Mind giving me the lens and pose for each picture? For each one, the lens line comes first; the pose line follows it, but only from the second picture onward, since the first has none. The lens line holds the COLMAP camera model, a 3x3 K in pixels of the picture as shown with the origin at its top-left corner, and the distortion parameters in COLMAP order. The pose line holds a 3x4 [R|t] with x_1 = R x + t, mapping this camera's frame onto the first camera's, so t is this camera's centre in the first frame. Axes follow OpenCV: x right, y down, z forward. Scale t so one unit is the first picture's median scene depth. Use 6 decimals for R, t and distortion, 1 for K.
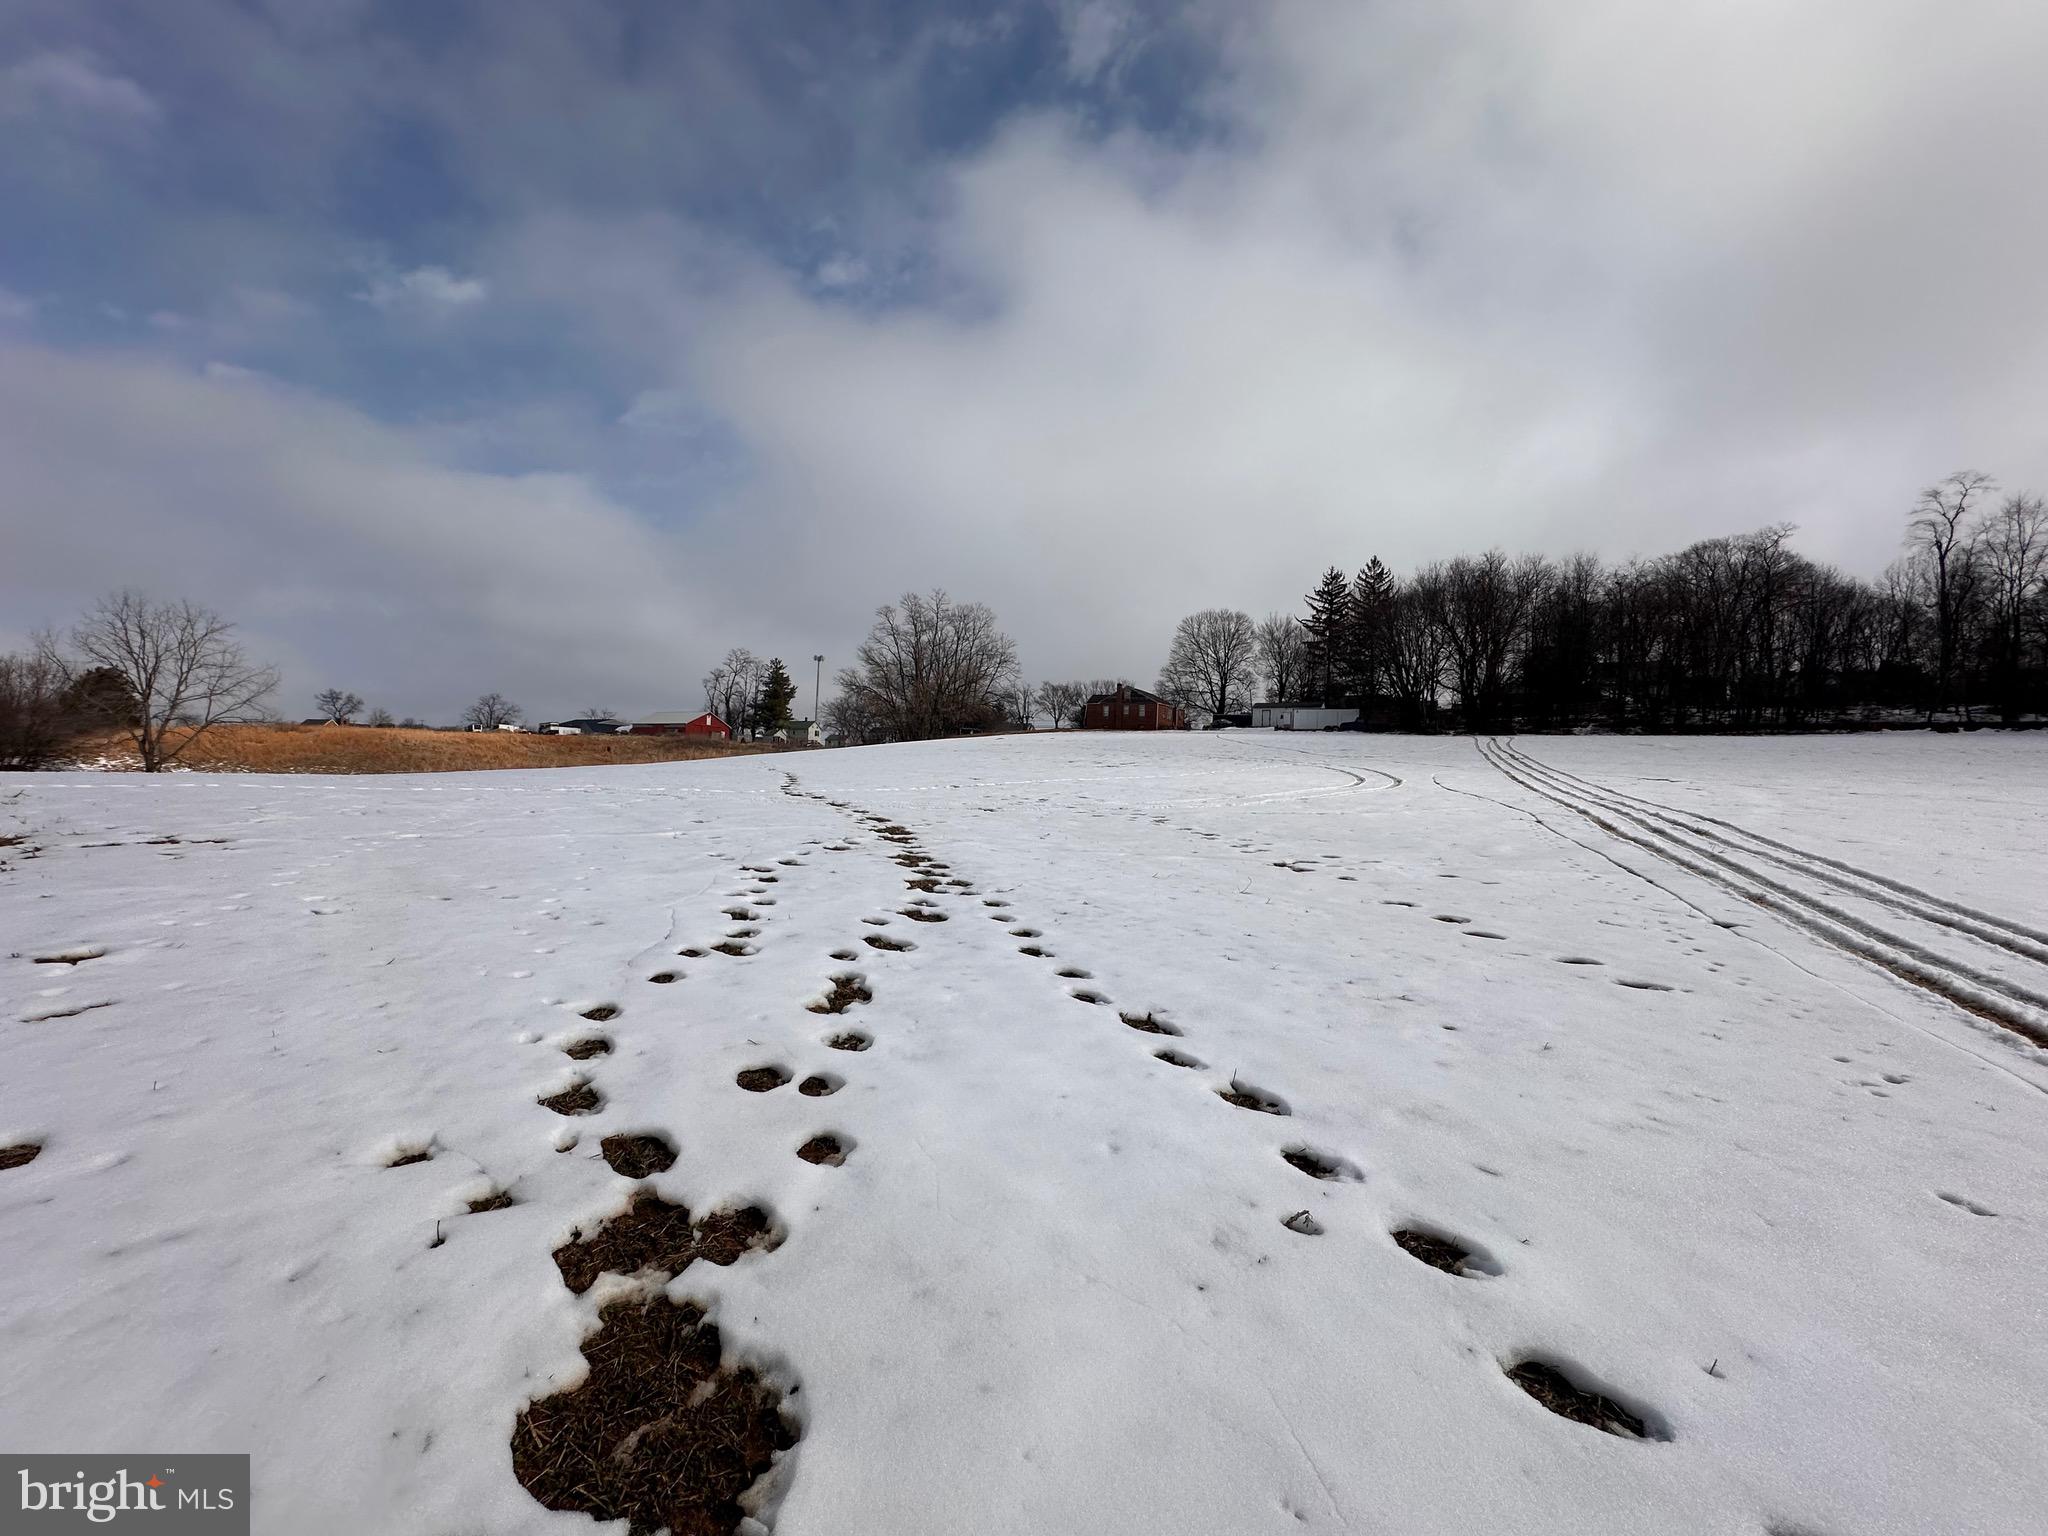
lens RADIAL K [[811.5, 0, 1024.4], [0, 811.5, 772.6], [0, 0, 1]] dist [-0.001557, 0.000479]
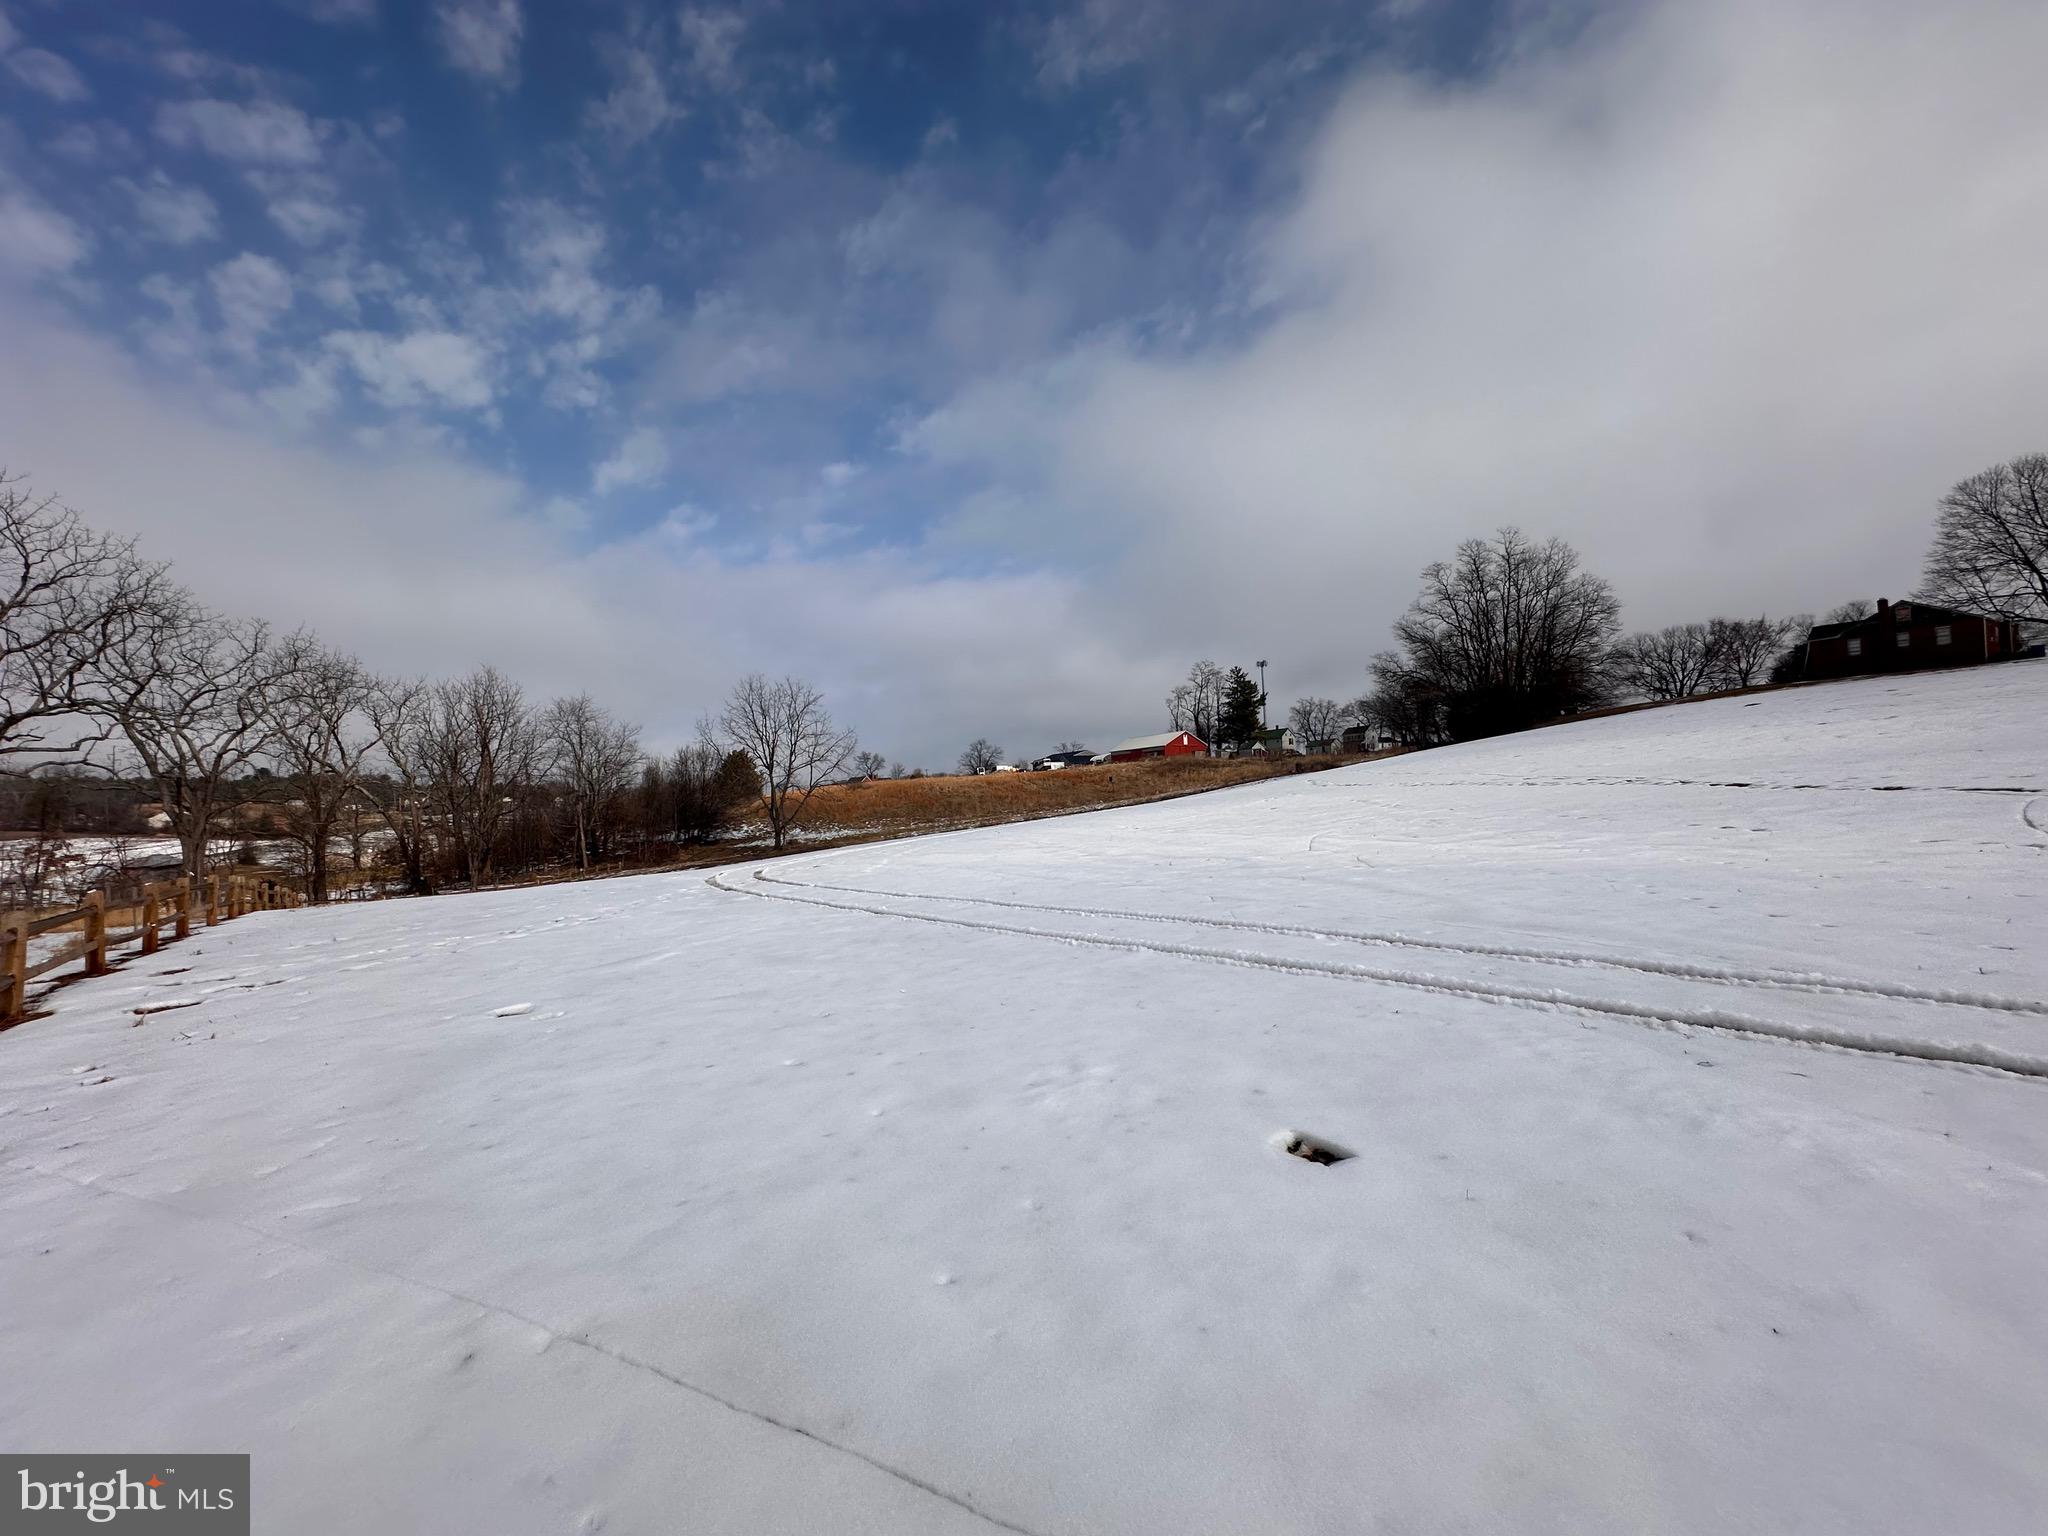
lens RADIAL K [[812.3, 0, 1022.6], [0, 812.3, 752.7], [0, 0, 1]] dist [-0.001749, 0.000154]
pose [[0.870243, -0.106559, -0.480960, -0.330271], [0.087222, 0.994229, -0.062458, -0.021869], [0.484840, 0.012404, 0.874515, 0.260542]]
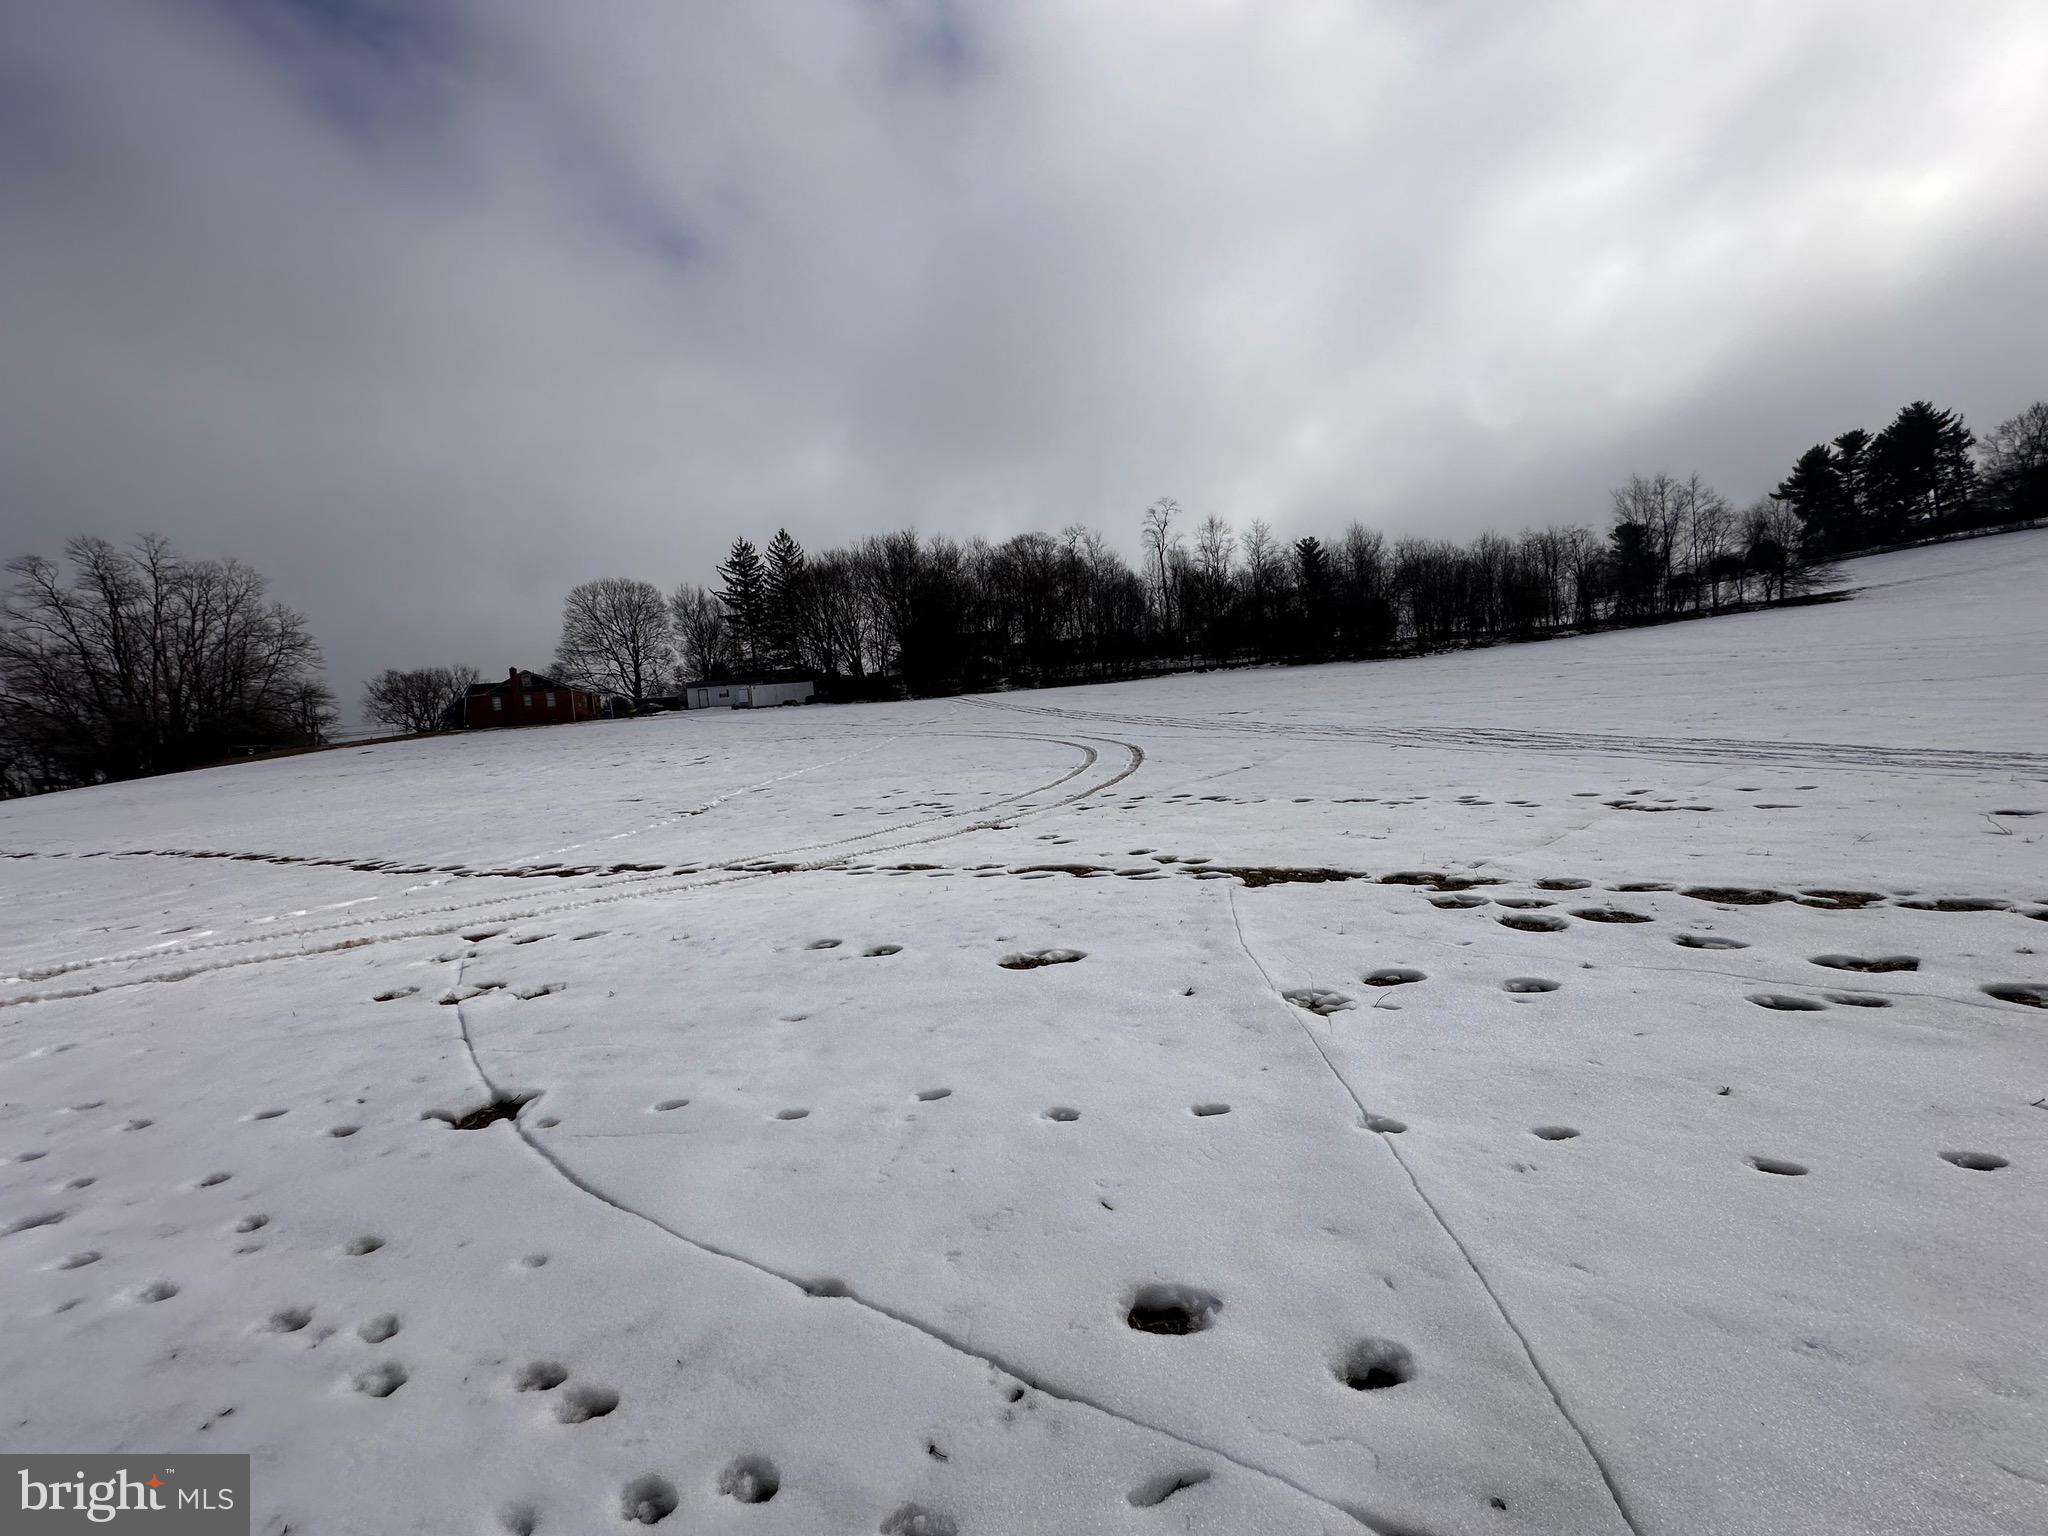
lens RADIAL K [[811.5, 0, 1024.4], [0, 811.5, 772.6], [0, 0, 1]] dist [-0.001557, 0.000479]
pose [[0.721178, -0.133044, 0.679854, -0.144270], [0.115914, 0.990724, 0.070920, -0.012780], [-0.682984, 0.027659, 0.729910, 0.156999]]
